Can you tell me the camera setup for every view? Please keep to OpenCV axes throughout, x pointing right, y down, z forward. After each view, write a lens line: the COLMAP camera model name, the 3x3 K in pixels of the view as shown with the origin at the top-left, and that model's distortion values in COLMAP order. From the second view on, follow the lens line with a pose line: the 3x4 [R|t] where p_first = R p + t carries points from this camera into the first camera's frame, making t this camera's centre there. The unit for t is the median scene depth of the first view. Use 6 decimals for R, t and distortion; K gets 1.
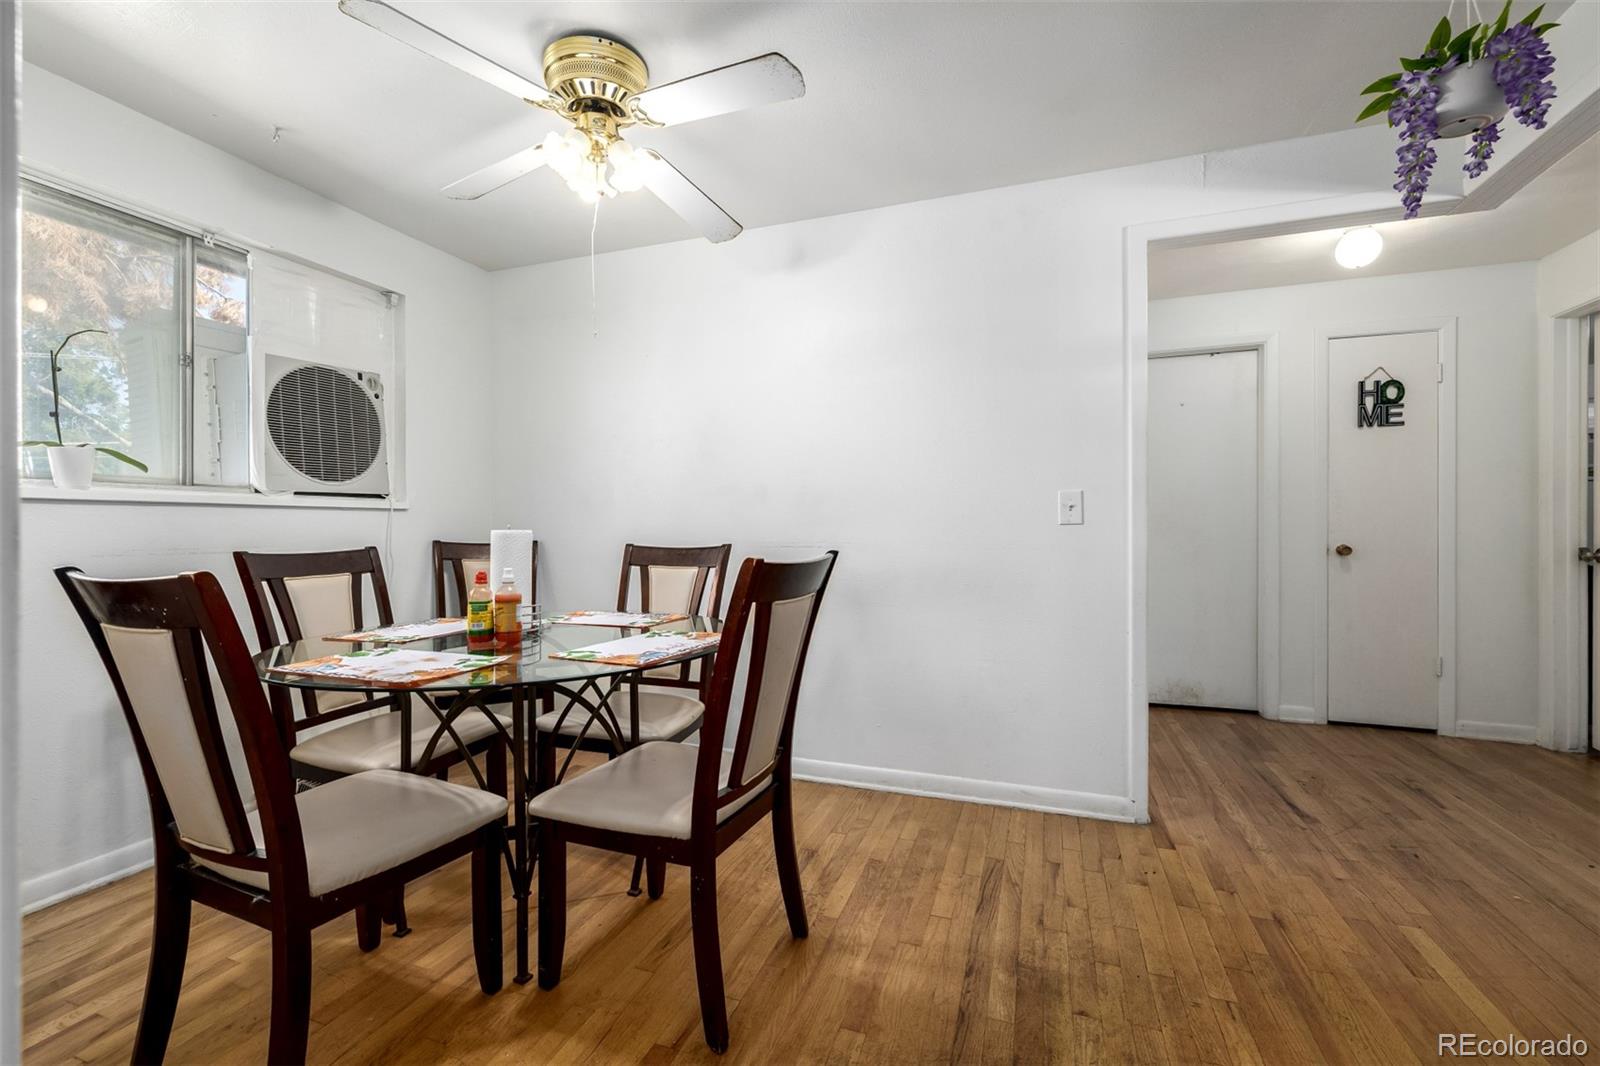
lens RADIAL K [[686.0, 0, 794.1], [0, 686.0, 528.7], [0, 0, 1]] dist [0.003322, 0.000616]
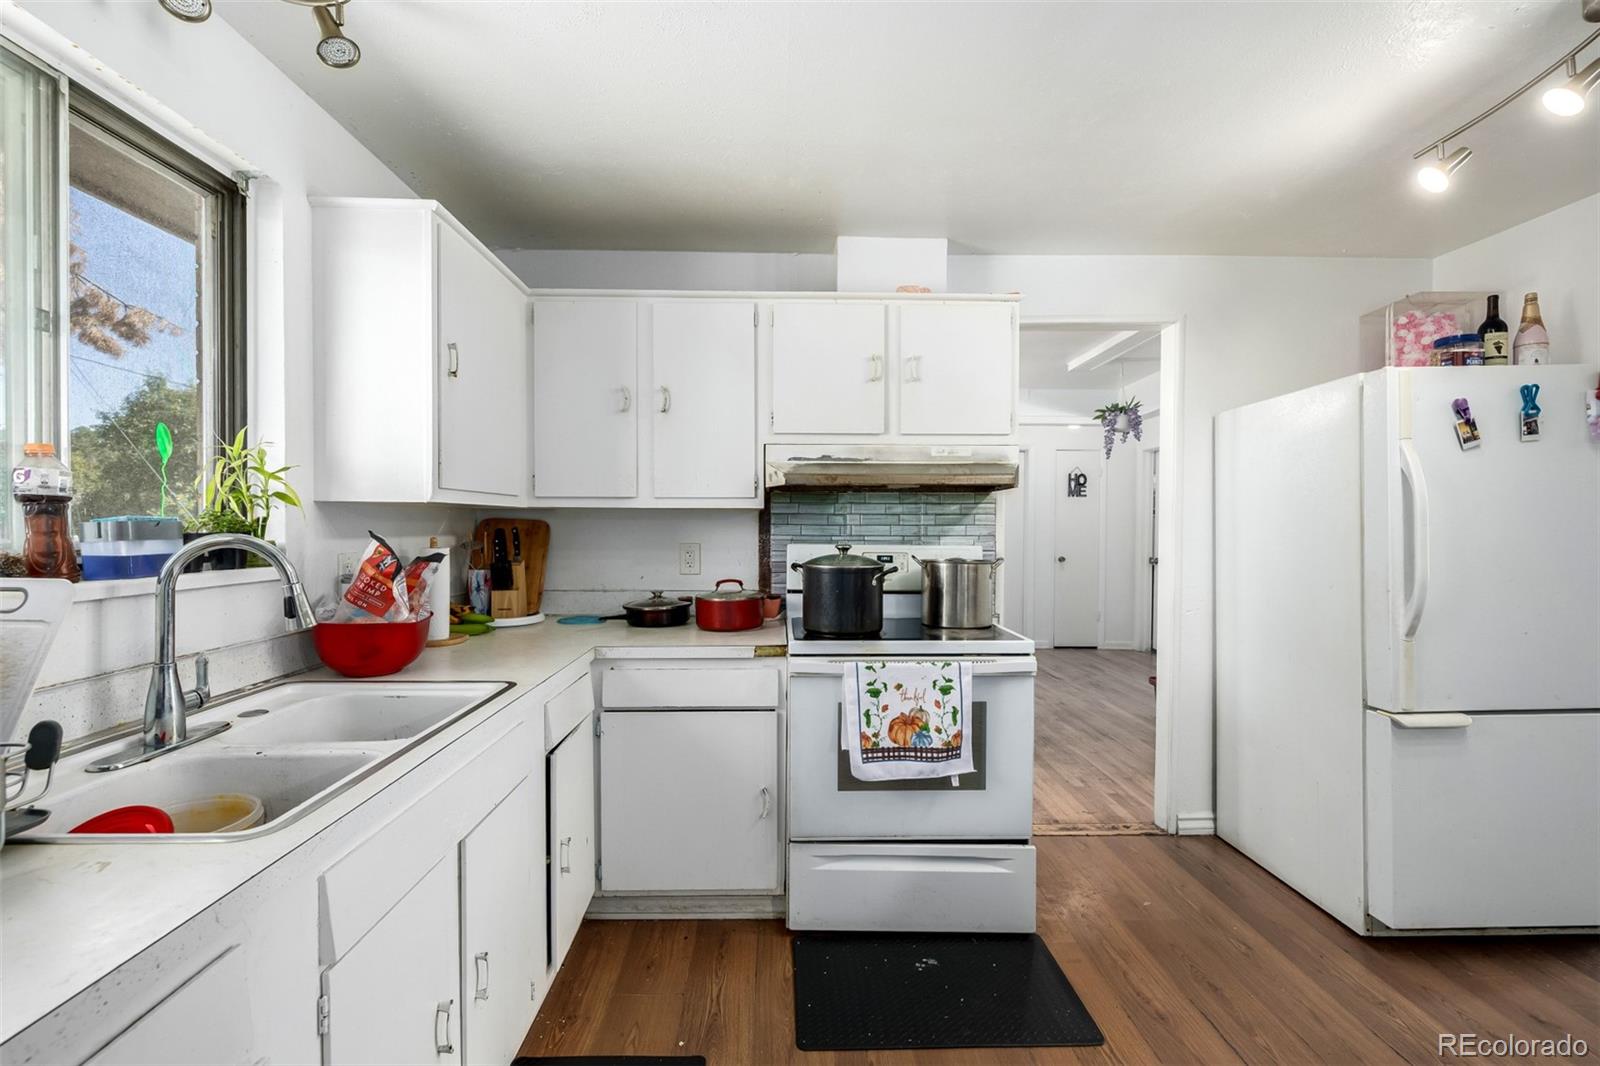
lens RADIAL K [[686.8, 0, 800.0], [0, 686.8, 533.0], [0, 0, 1]] dist [0.005051, 0.000164]
pose [[0.931699, 0.003712, 0.363213, -1.034379], [-0.007983, 0.999916, 0.010258, -0.096030], [-0.363144, -0.012456, 0.931650, -0.945121]]
